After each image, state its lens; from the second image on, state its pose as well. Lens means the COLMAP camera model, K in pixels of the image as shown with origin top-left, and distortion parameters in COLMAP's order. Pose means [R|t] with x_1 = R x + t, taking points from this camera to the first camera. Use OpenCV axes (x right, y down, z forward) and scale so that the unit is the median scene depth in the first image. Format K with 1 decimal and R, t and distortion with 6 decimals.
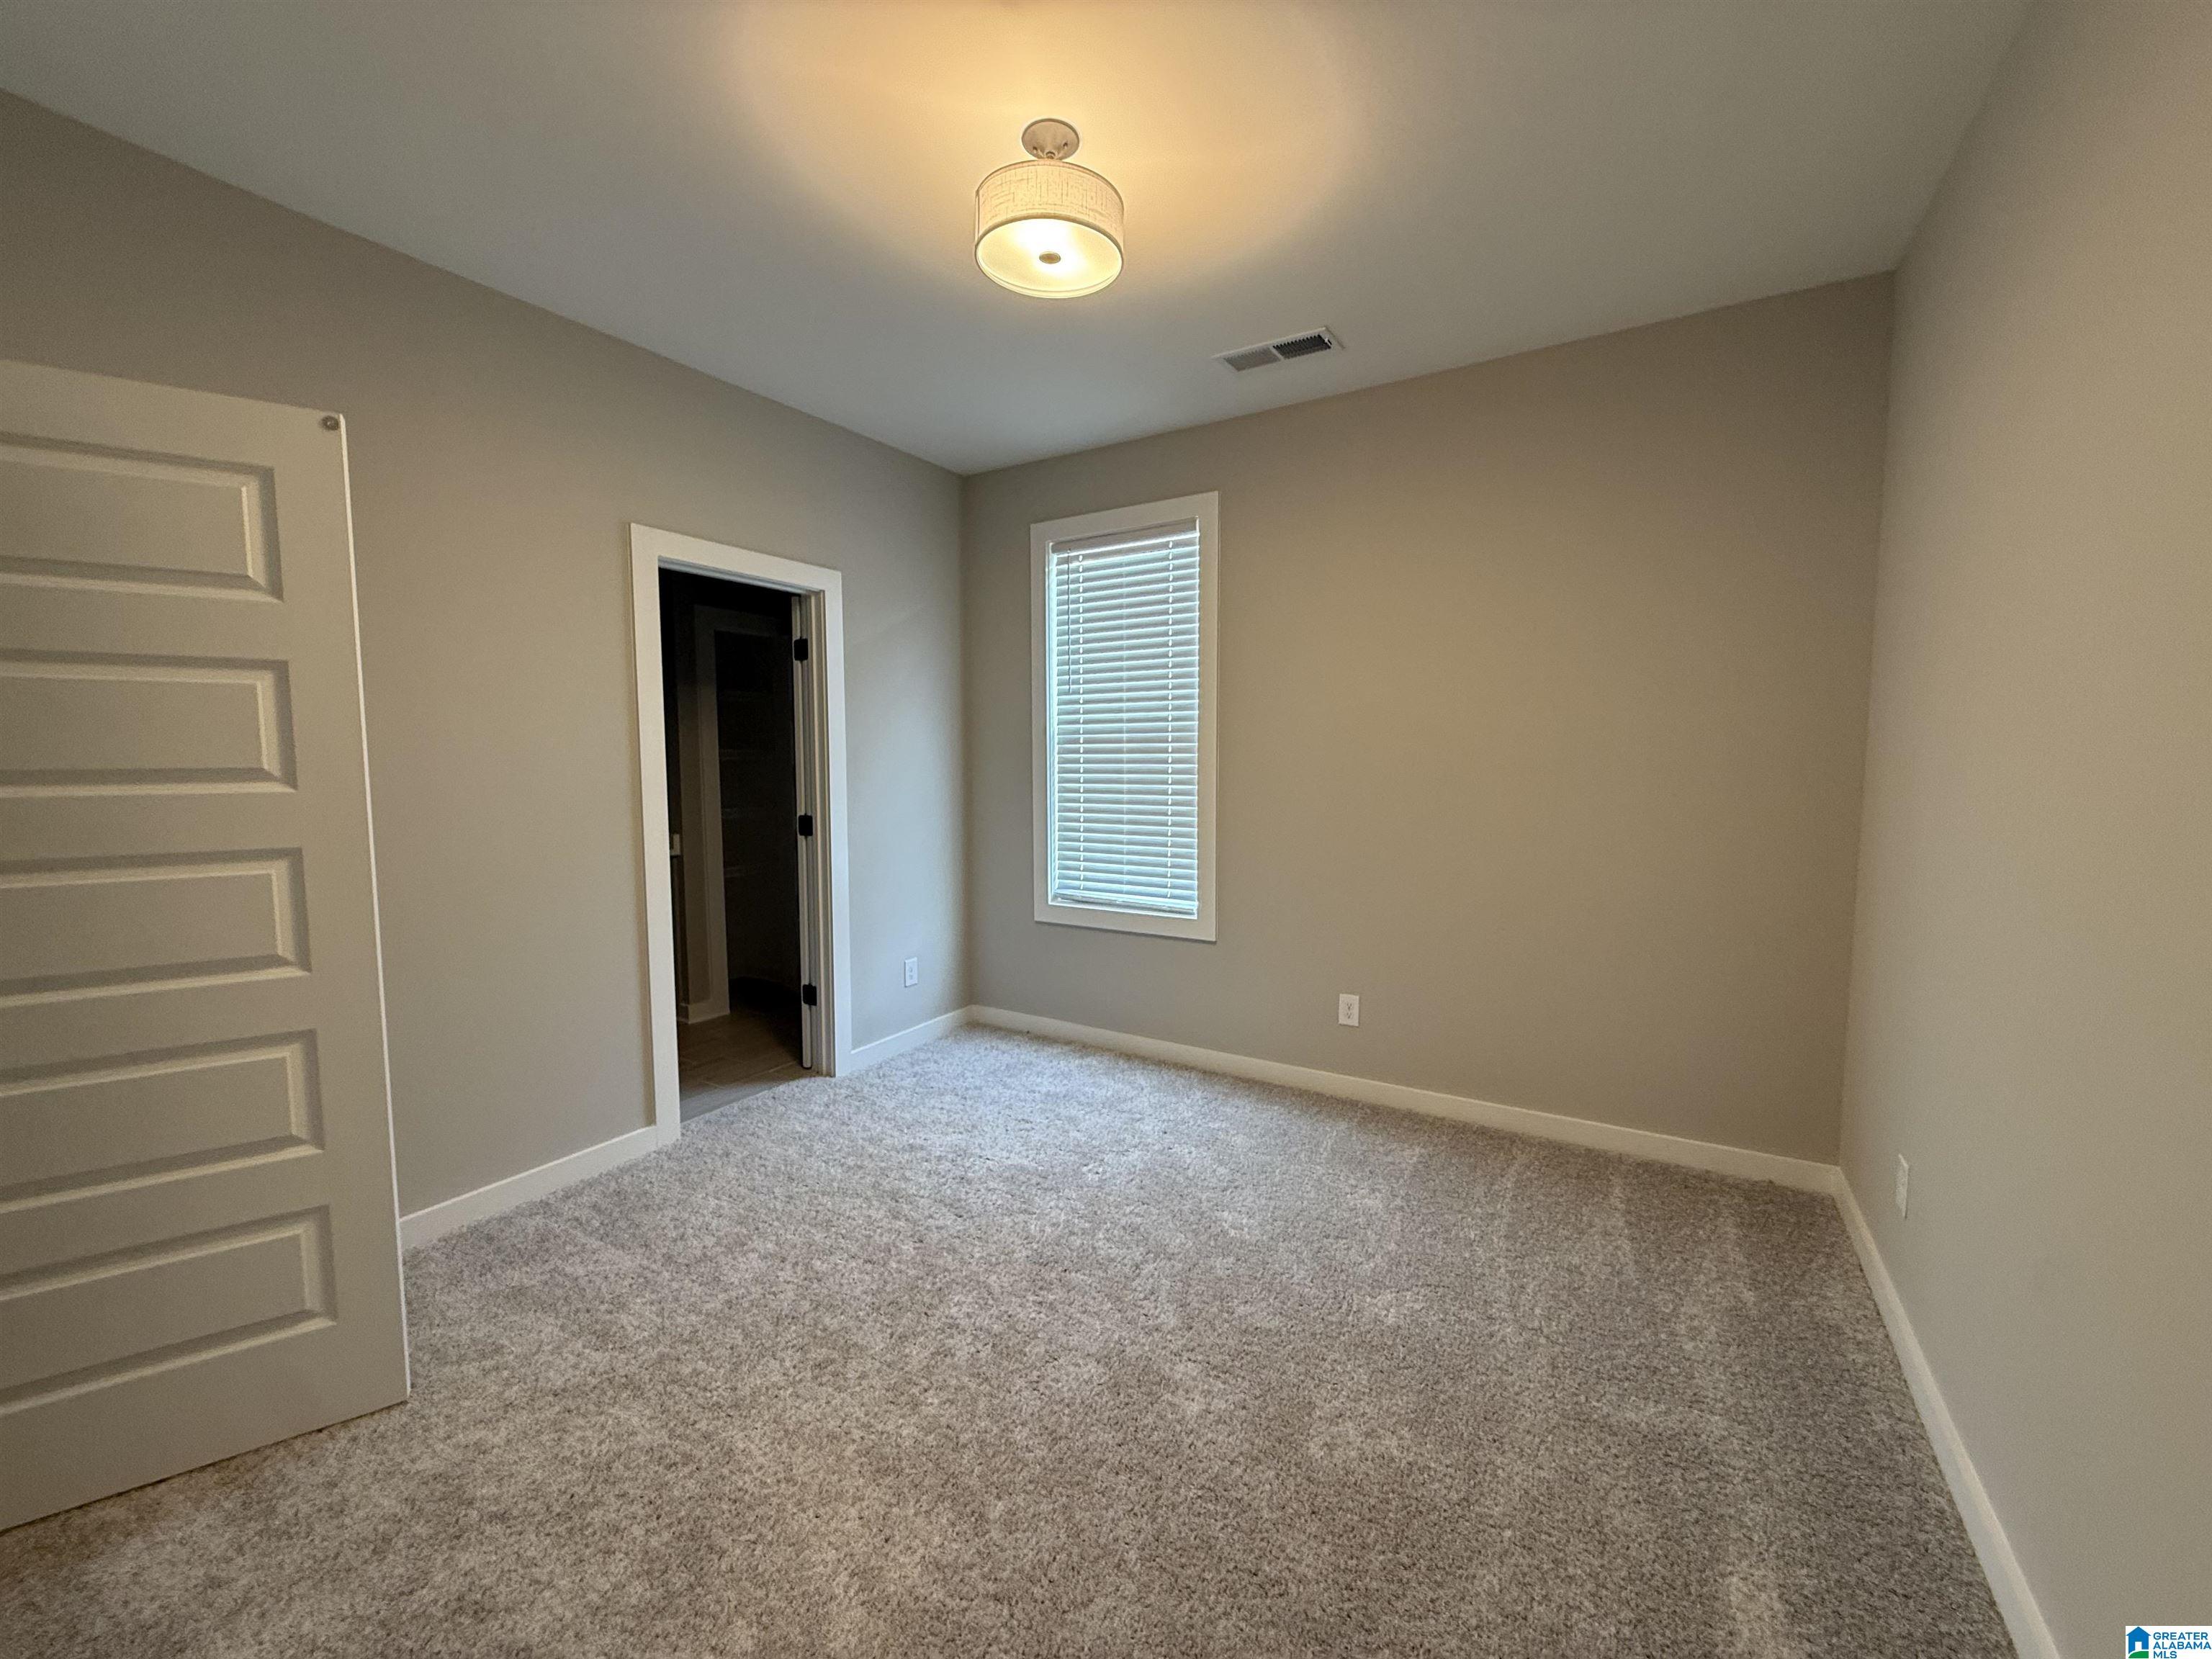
lens RADIAL K [[882.0, 0, 1104.4], [0, 882.0, 827.5], [0, 0, 1]] dist [-0.001445, 0.000084]
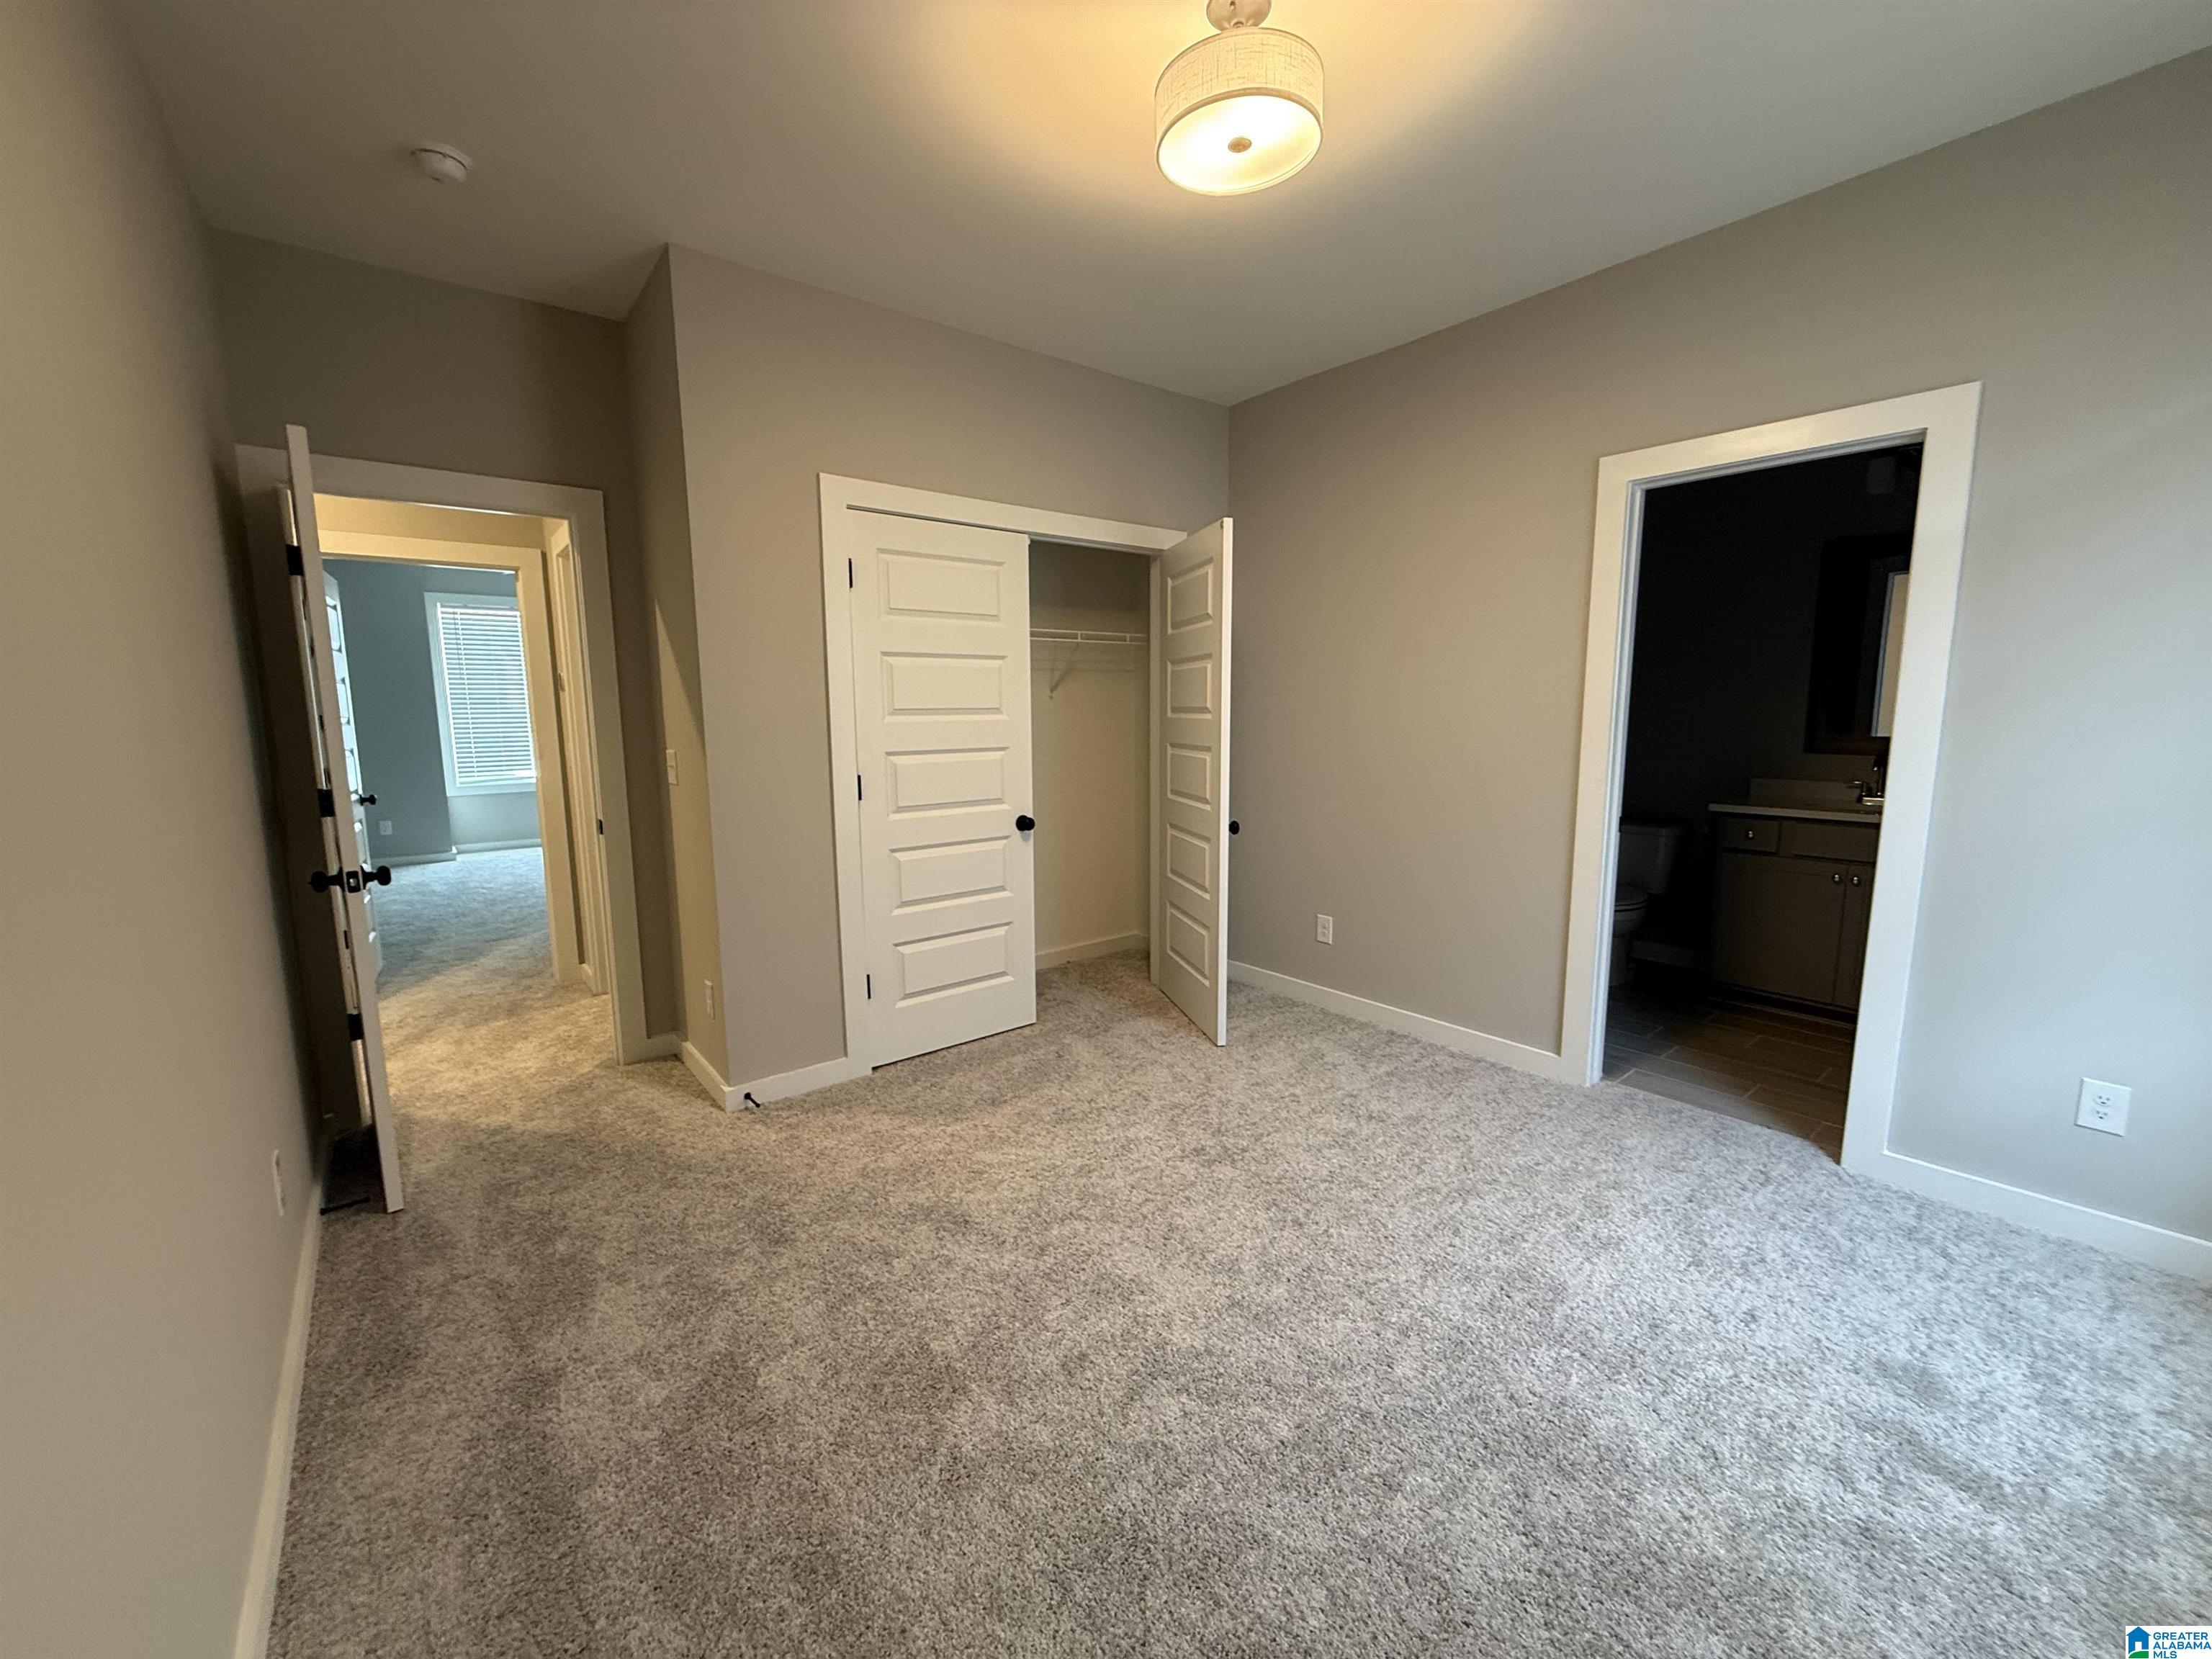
lens RADIAL K [[883.0, 0, 1096.2], [0, 883.0, 827.7], [0, 0, 1]] dist [-0.001404, 0.000068]
pose [[-0.333748, 0.134851, -0.932967, 0.633153], [-0.068262, 0.983659, 0.166598, -0.063946], [0.940187, 0.119288, -0.319090, 0.836884]]
